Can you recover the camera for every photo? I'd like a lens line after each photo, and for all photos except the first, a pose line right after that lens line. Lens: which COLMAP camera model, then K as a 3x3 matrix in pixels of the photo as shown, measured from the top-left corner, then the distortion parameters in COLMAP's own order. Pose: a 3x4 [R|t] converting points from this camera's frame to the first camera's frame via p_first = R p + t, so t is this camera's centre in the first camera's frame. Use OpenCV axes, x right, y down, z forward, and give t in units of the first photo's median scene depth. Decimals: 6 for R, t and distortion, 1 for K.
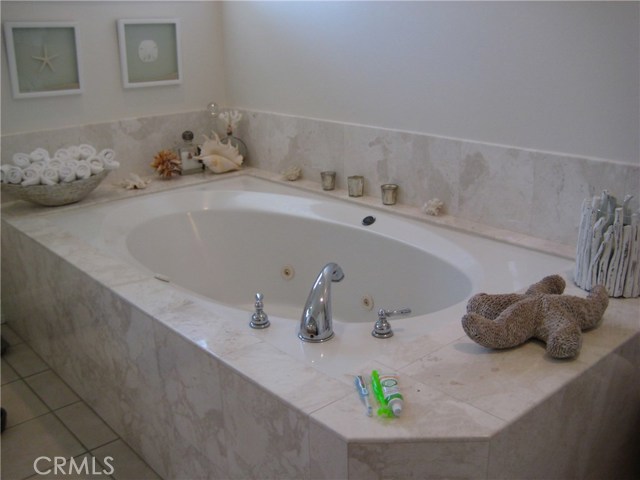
lens RADIAL K [[665.0, 0, 320.0], [0, 665.0, 240.0], [0, 0, 1]] dist [-0.148293, 0.200581]
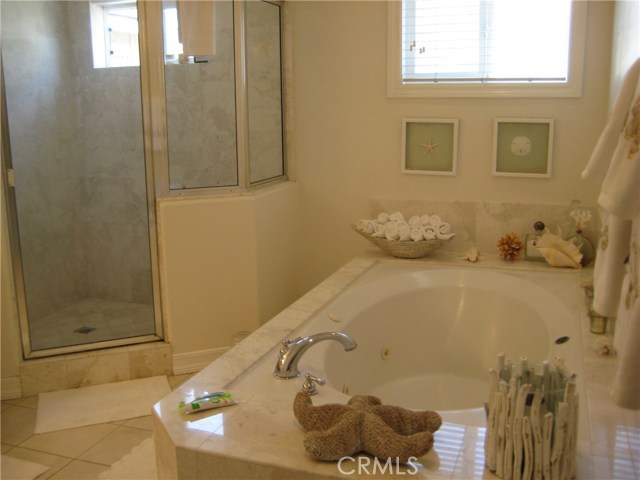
lens RADIAL K [[665.0, 0, 320.0], [0, 665.0, 240.0], [0, 0, 1]] dist [-0.148293, 0.200581]
pose [[0.472992, 0.187040, -0.860984, 0.575293], [-0.269766, 0.961019, 0.060573, -0.108362], [0.838752, 0.203614, 0.505012, 0.171389]]
